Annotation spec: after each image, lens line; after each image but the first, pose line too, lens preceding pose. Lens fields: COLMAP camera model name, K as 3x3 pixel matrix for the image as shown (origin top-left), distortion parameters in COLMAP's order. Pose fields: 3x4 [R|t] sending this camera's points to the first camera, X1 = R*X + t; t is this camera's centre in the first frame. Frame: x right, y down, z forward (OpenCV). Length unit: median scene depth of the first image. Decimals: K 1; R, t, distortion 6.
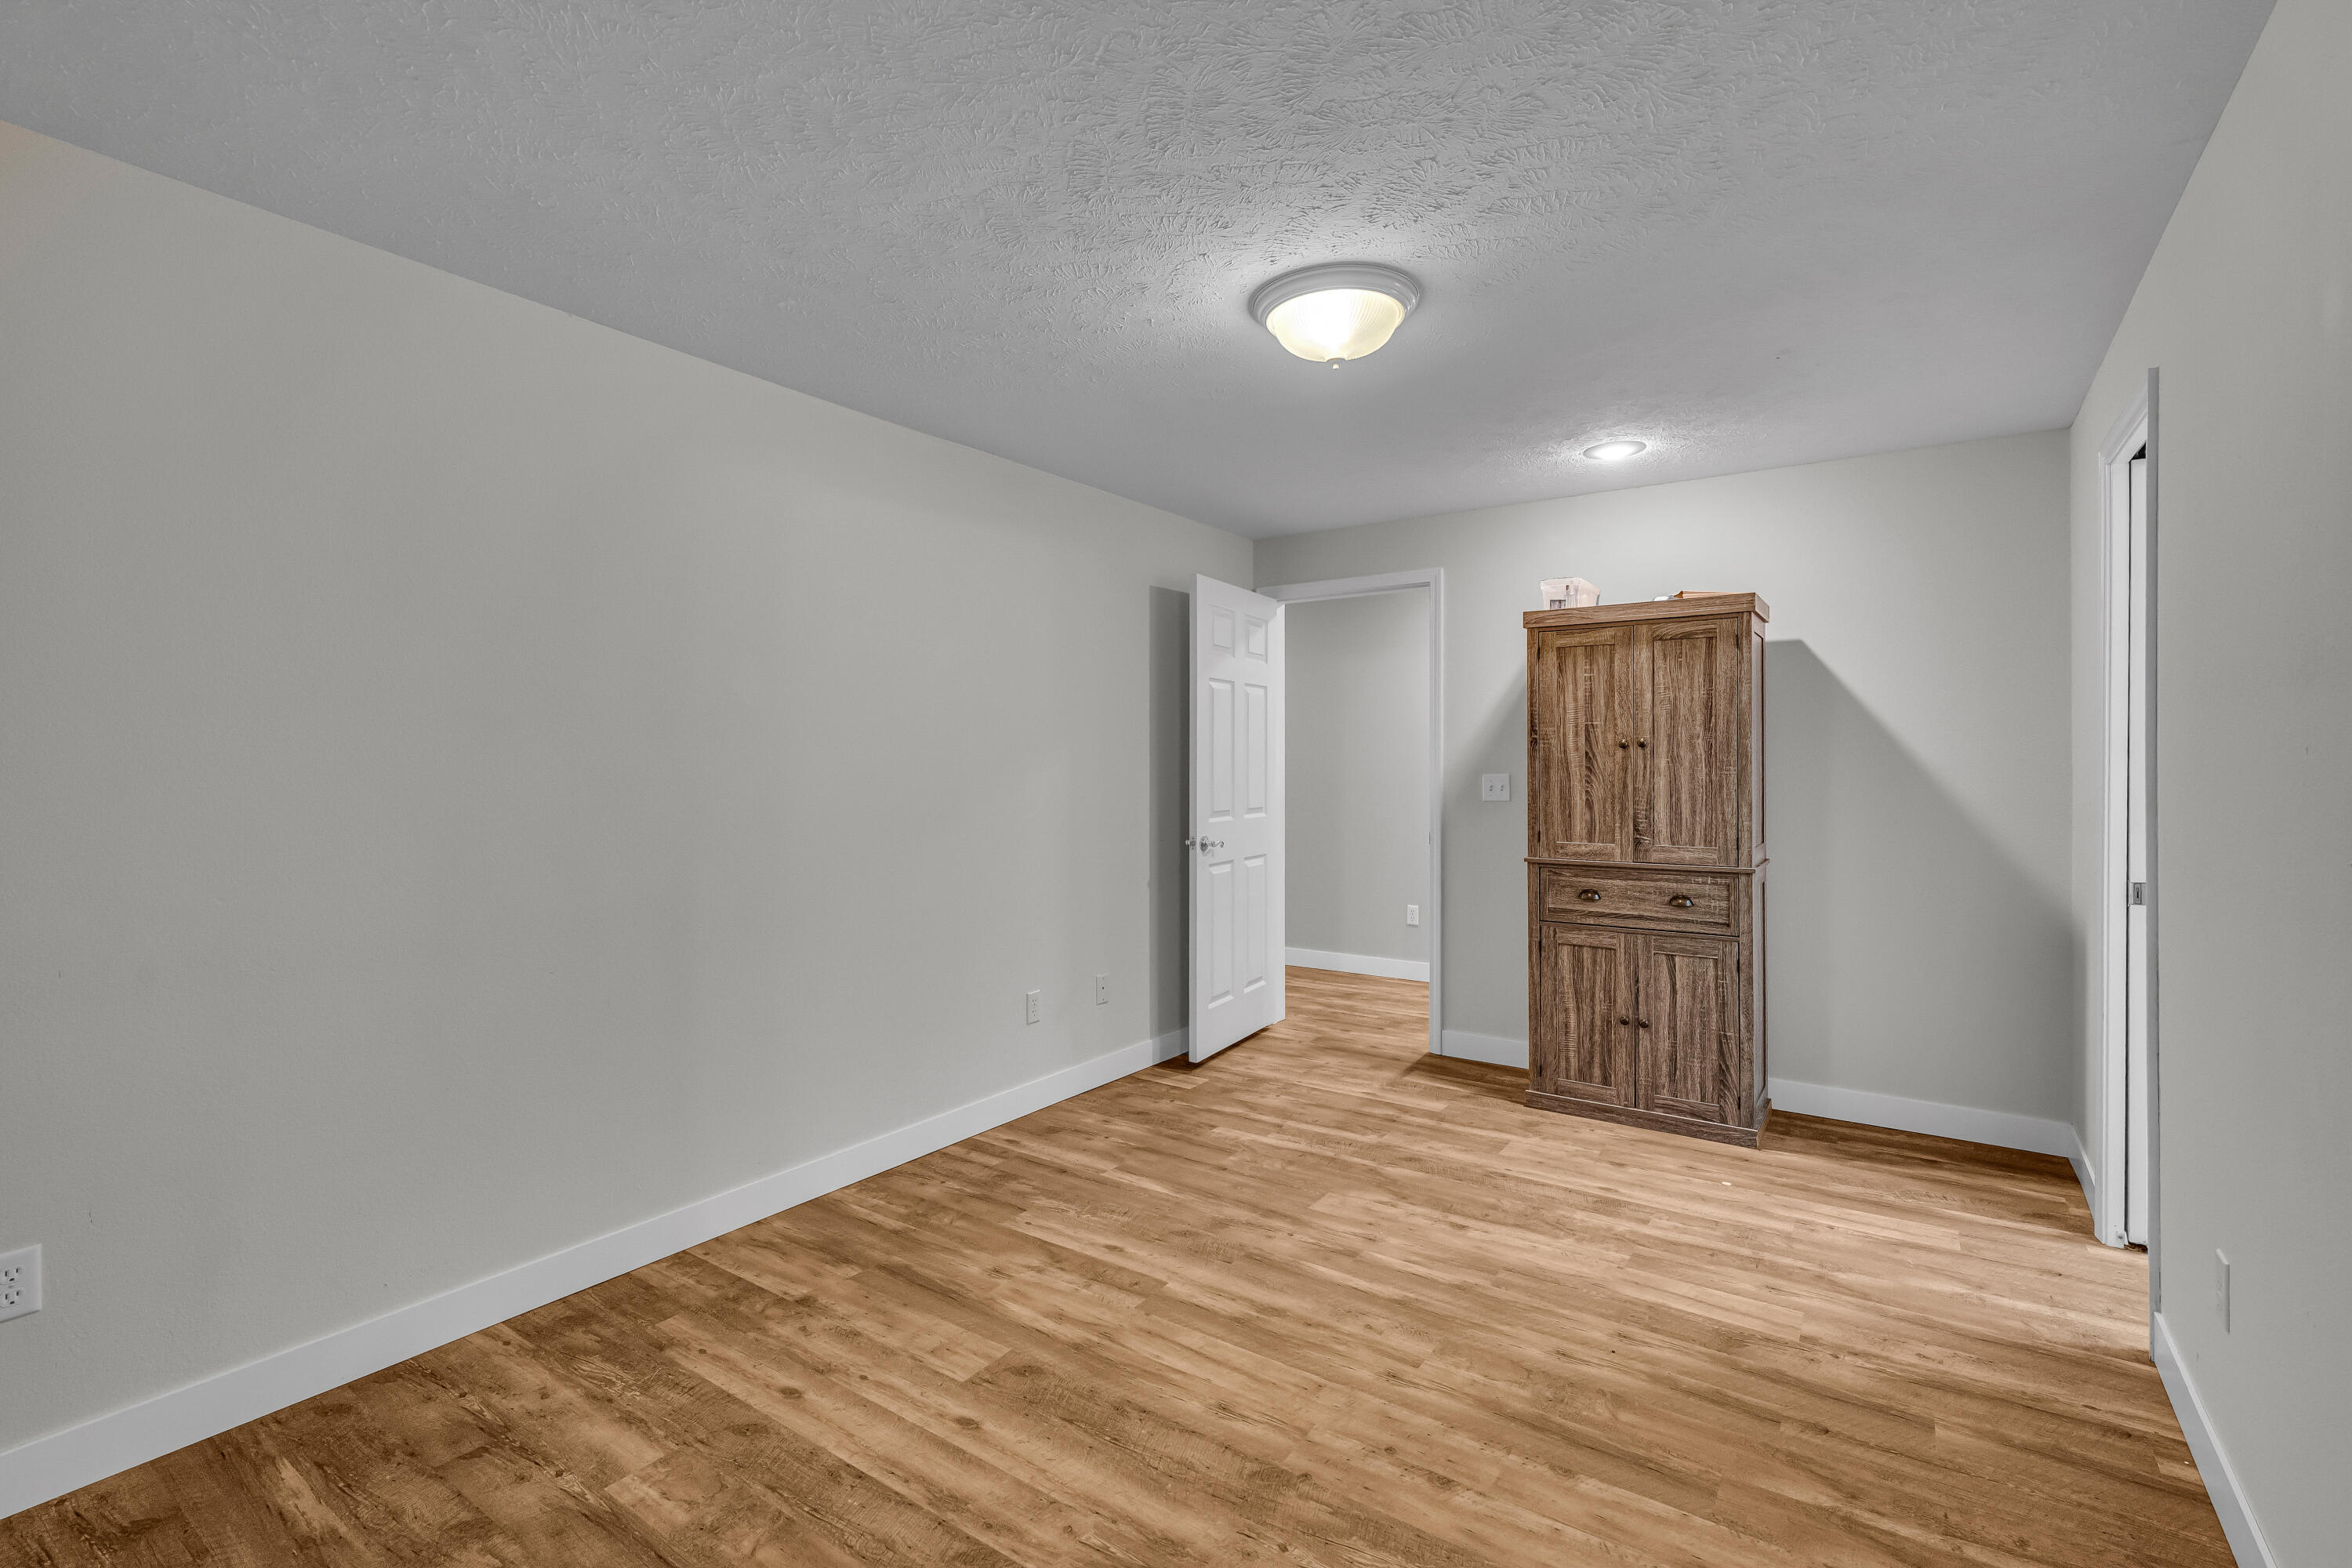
lens RADIAL K [[1036.7, 0, 1176.0], [0, 1036.7, 784.0], [0, 0, 1]] dist [-0.001046, -0.000175]
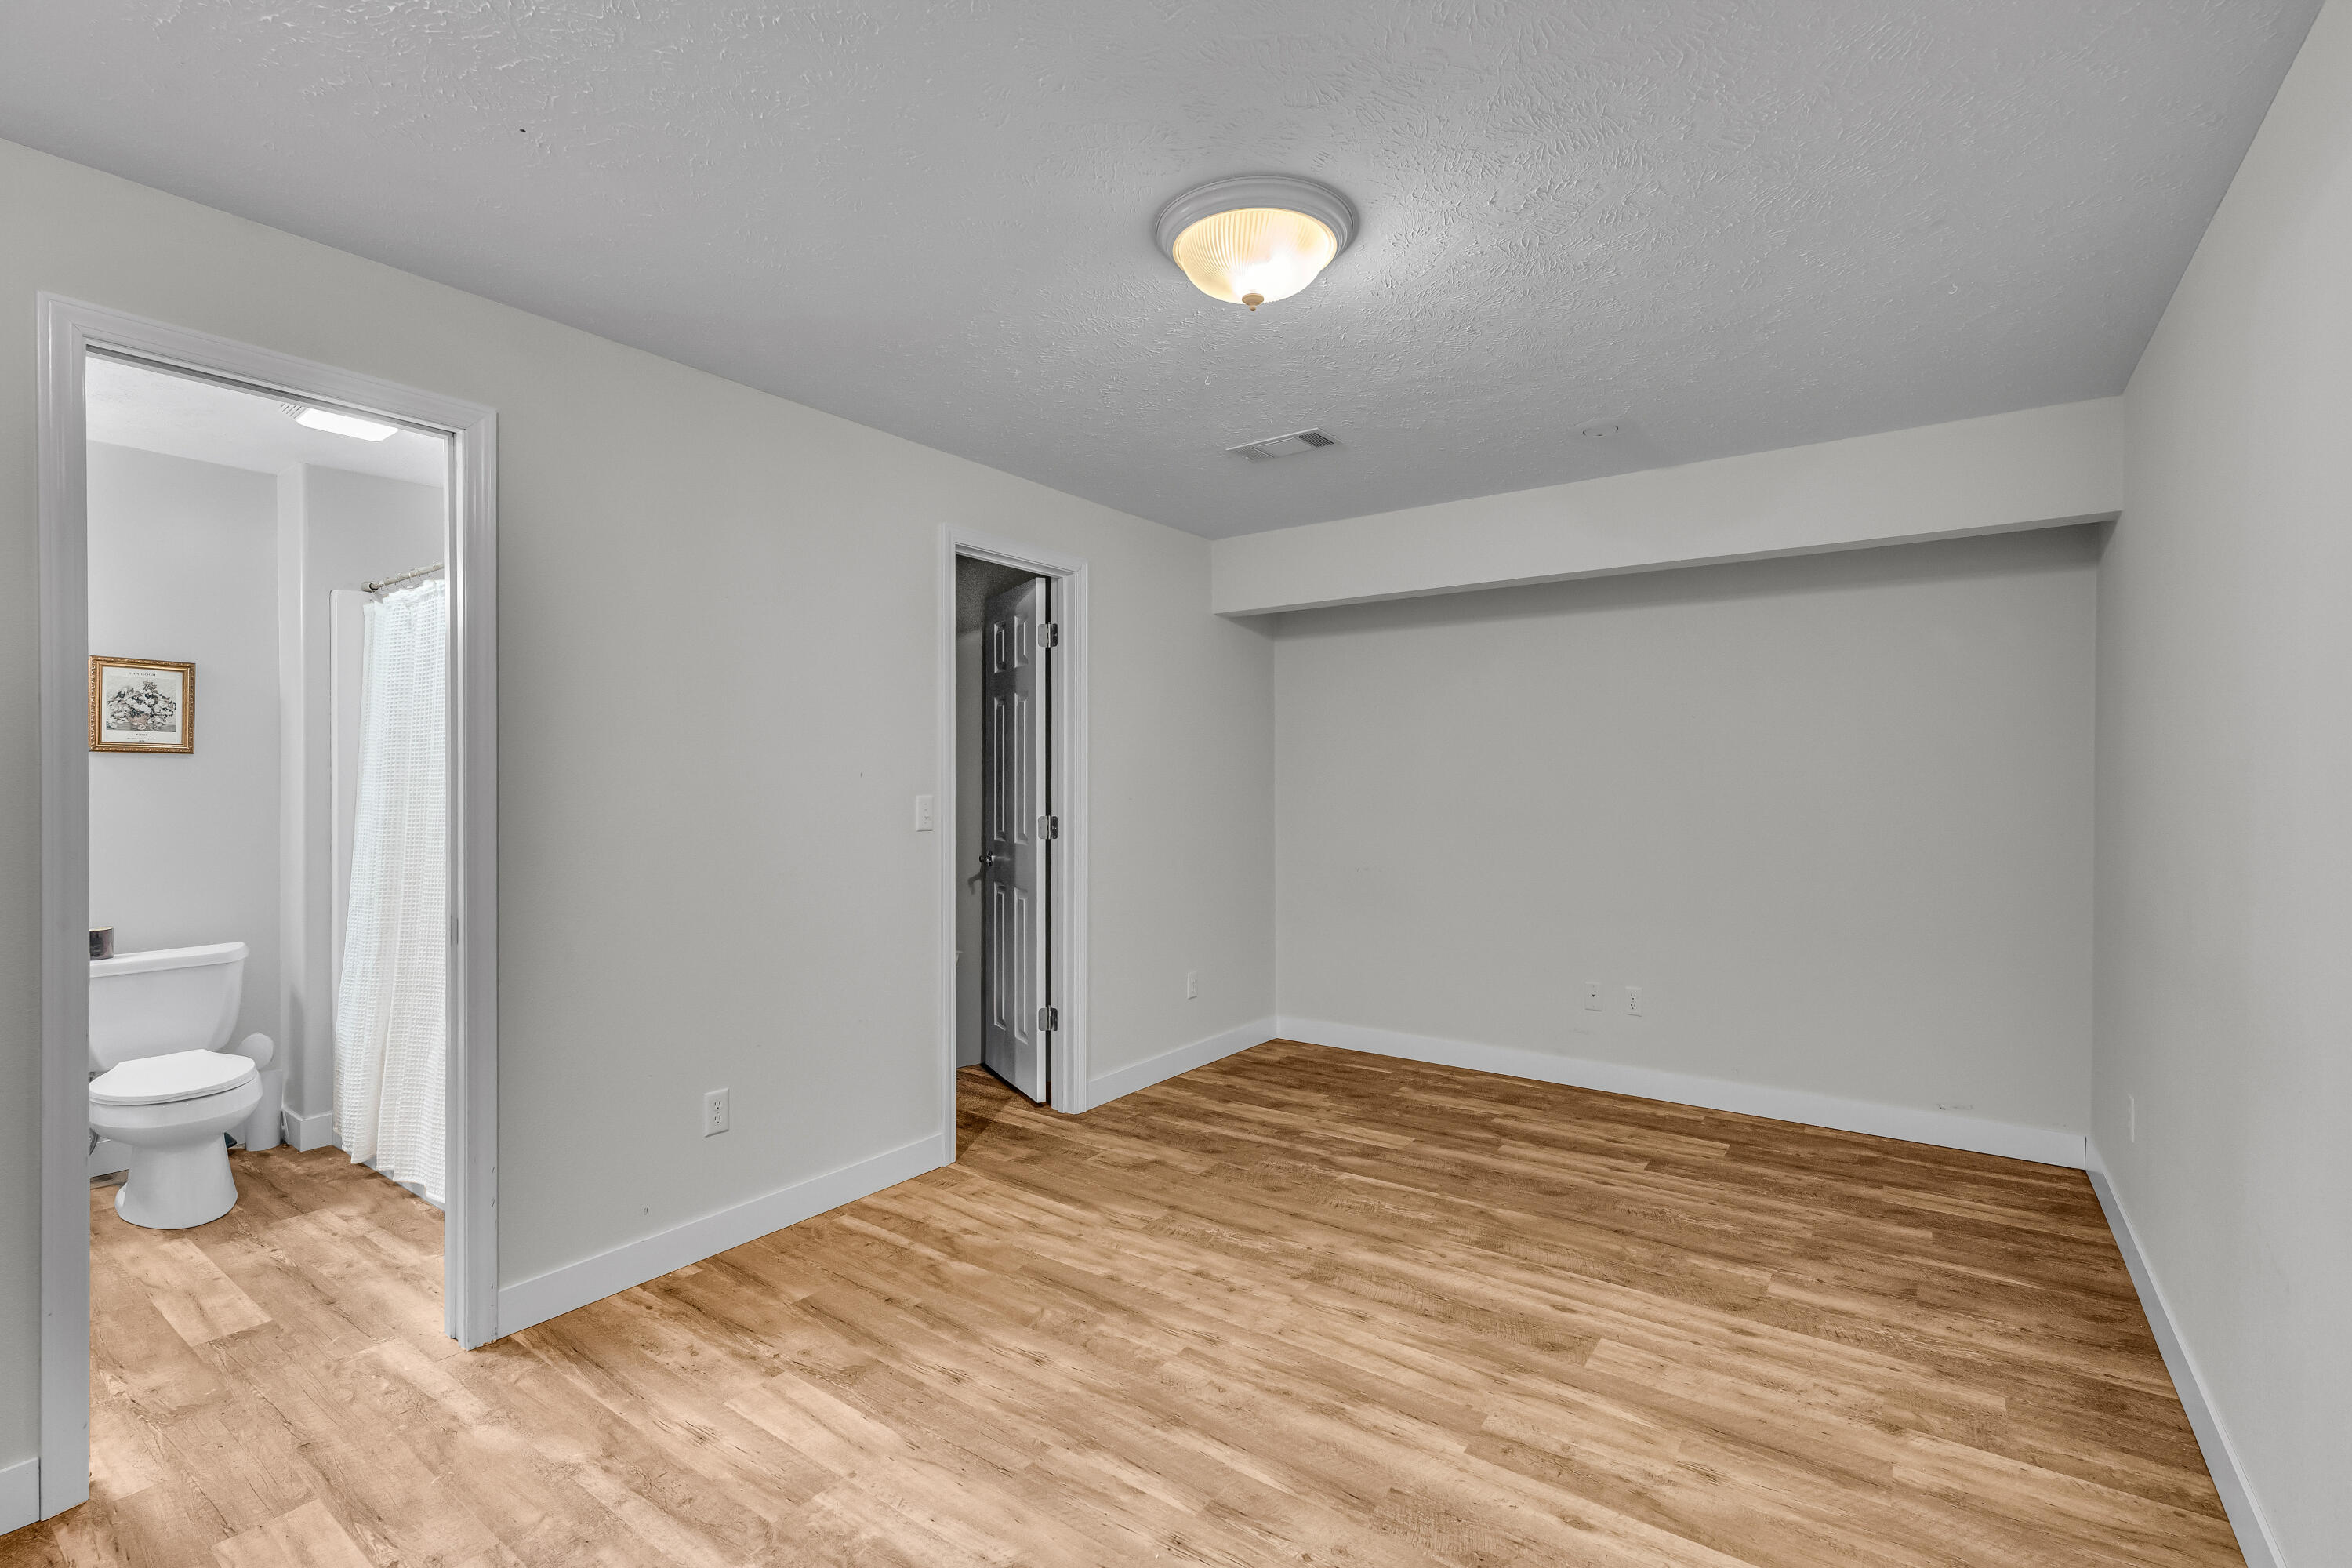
lens RADIAL K [[1036.7, 0, 1176.0], [0, 1036.7, 784.0], [0, 0, 1]] dist [-0.001046, -0.000175]
pose [[-0.999938, -0.000371, 0.011116, 0.230372], [-0.000088, 0.999676, 0.025469, -0.043196], [-0.011122, 0.025467, -0.999614, 2.035740]]
